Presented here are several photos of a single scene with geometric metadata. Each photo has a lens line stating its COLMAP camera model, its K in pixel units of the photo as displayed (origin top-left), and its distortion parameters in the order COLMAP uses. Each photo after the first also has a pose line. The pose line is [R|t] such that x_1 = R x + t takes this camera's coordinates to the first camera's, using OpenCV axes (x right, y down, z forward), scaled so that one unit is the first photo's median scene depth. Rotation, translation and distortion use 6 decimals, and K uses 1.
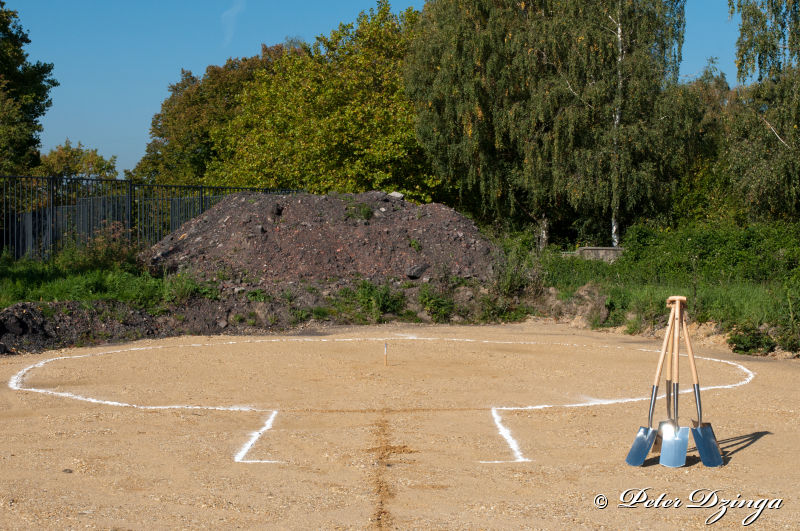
lens RADIAL K [[1414.3, 0, 404.7], [0, 1414.3, 261.7], [0, 0, 1]] dist [-0.008177, 0.000000]
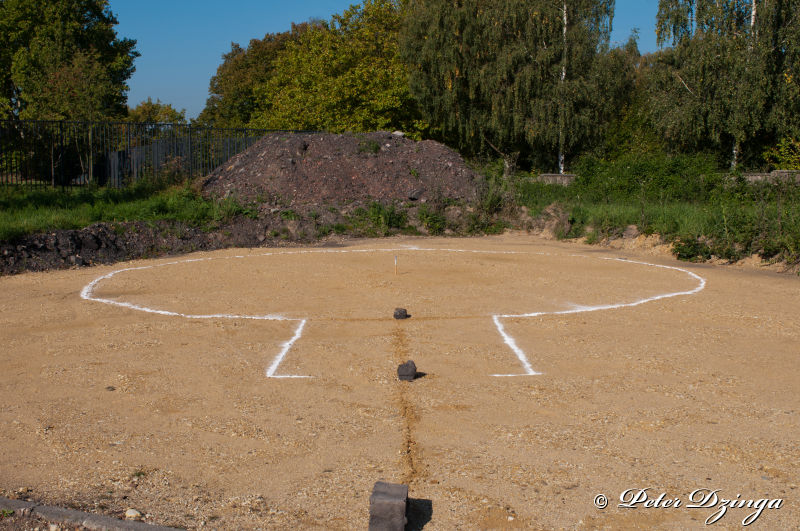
lens RADIAL K [[1033.4, 0, 401.0], [0, 1033.4, 268.9], [0, 0, 1]] dist [-0.061842, 0.000000]
pose [[0.999970, -0.007540, 0.001730, -0.006375], [0.007376, 0.996714, 0.080670, -0.001074], [-0.002332, -0.080655, 0.996739, 0.076723]]
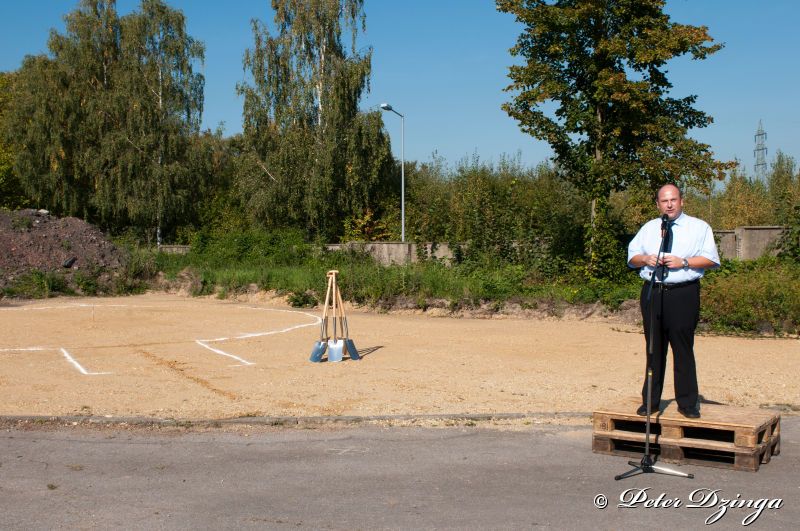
lens RADIAL K [[959.4, 0, 394.5], [0, 959.4, 266.3], [0, 0, 1]] dist [-0.066922, 0.000000]
pose [[0.913044, -0.018705, 0.407433, -0.083543], [0.013896, 0.999794, 0.014760, 0.000484], [-0.407625, -0.007815, 0.913116, -0.061875]]
